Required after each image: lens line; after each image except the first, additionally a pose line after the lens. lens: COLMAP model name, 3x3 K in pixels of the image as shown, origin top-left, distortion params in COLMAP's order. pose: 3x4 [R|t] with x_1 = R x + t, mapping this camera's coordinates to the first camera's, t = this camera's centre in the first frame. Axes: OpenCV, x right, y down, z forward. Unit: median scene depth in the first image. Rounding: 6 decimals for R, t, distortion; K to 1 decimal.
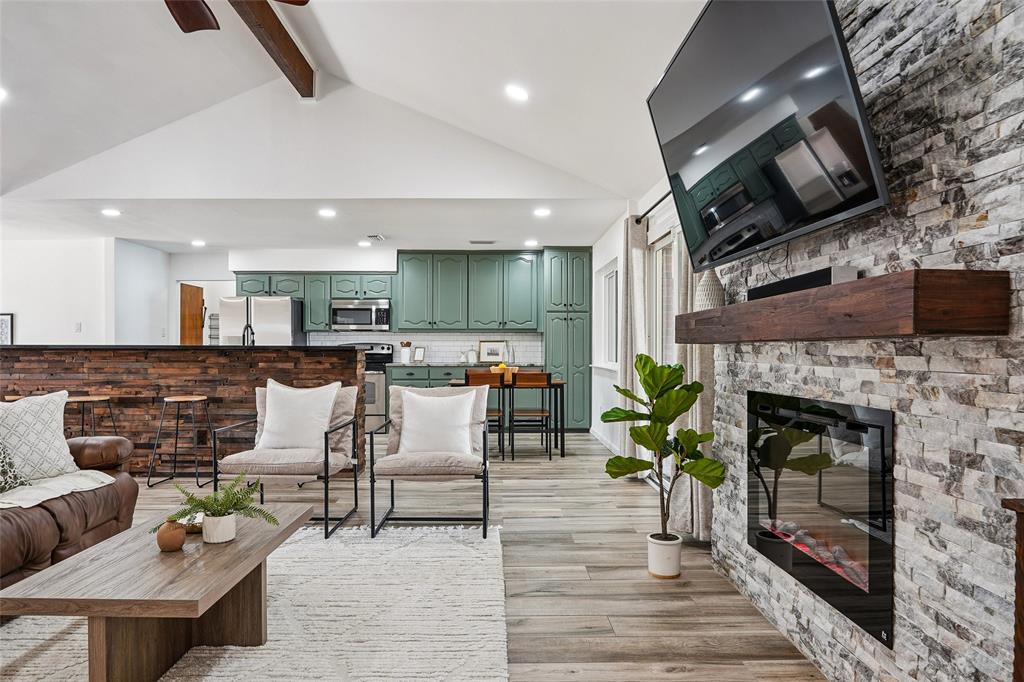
lens RADIAL K [[643.4, 0, 507.4], [0, 643.4, 355.2], [0, 0, 1]] dist [-0.024608, 0.000073]
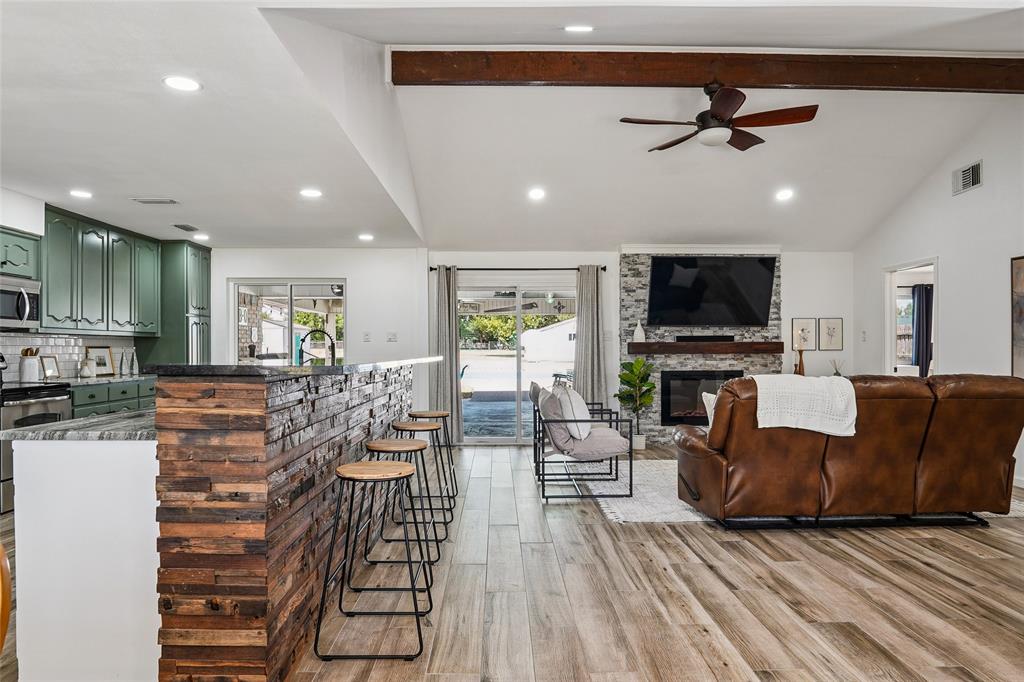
lens RADIAL K [[643.4, 0, 507.4], [0, 643.4, 355.2], [0, 0, 1]] dist [-0.024608, 0.000073]
pose [[0.003065, -0.009931, 0.999946, -1.244635], [0.009301, 0.999908, 0.009902, -0.024407], [-0.999952, 0.009270, 0.003157, 0.852861]]
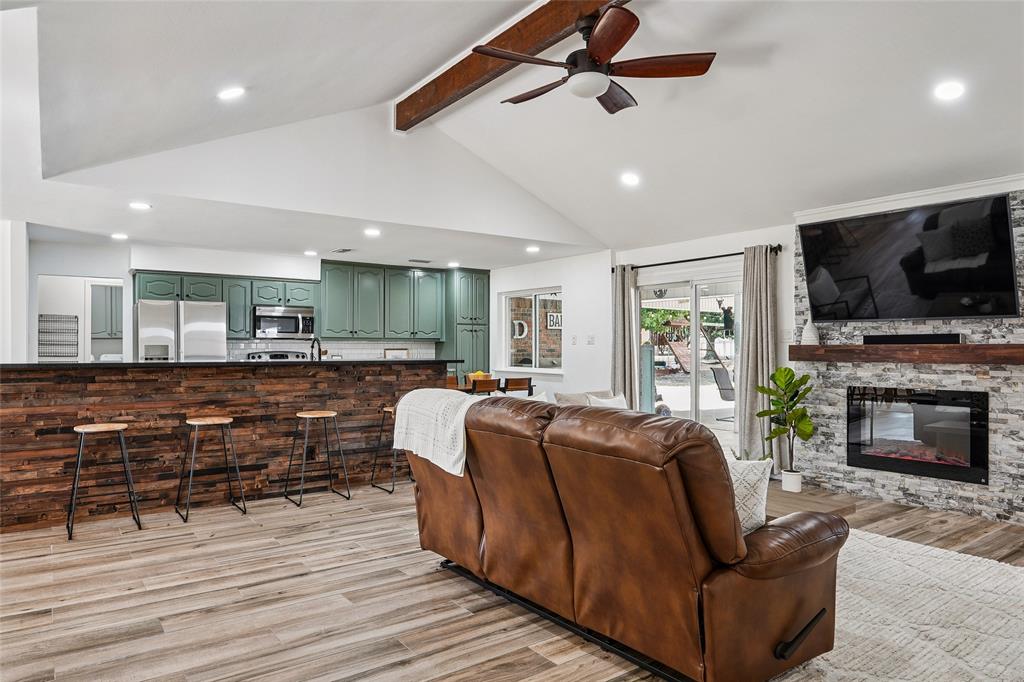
lens RADIAL K [[643.4, 0, 507.4], [0, 643.4, 355.2], [0, 0, 1]] dist [-0.024608, 0.000073]
pose [[0.817471, -0.007208, 0.575925, -0.805116], [0.004544, 0.999971, 0.006065, -0.028059], [-0.575952, -0.002341, 0.817480, 0.007878]]
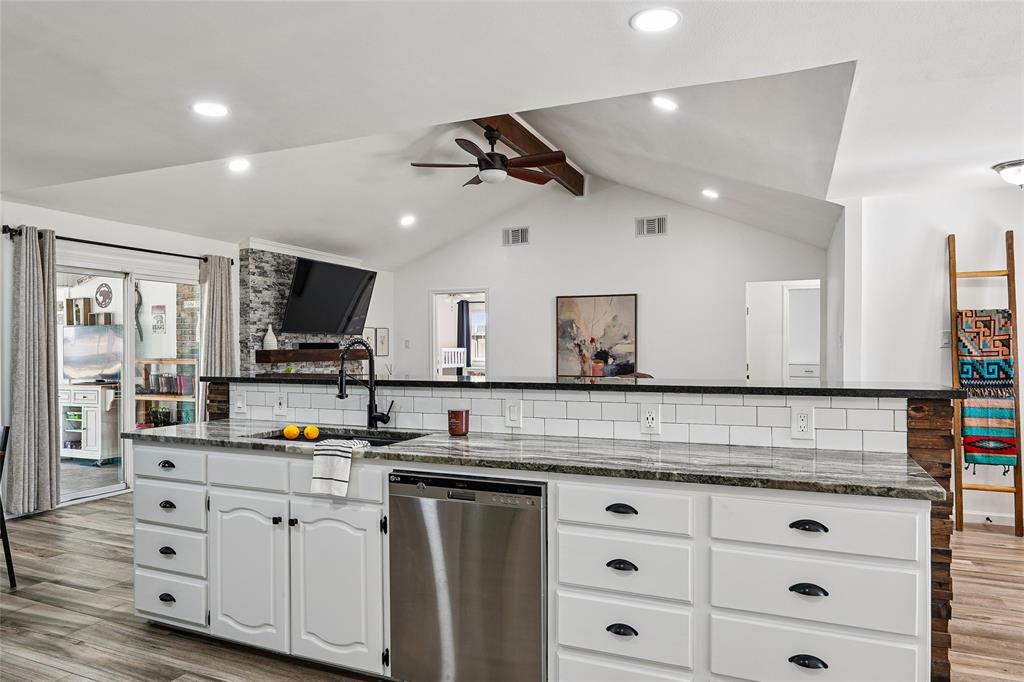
lens RADIAL K [[643.4, 0, 507.4], [0, 643.4, 355.2], [0, 0, 1]] dist [-0.024608, 0.000073]
pose [[-0.909964, -0.002870, 0.414676, -0.782023], [0.004463, 0.999850, 0.016713, -0.044196], [-0.414662, 0.017058, -0.909816, 1.533443]]
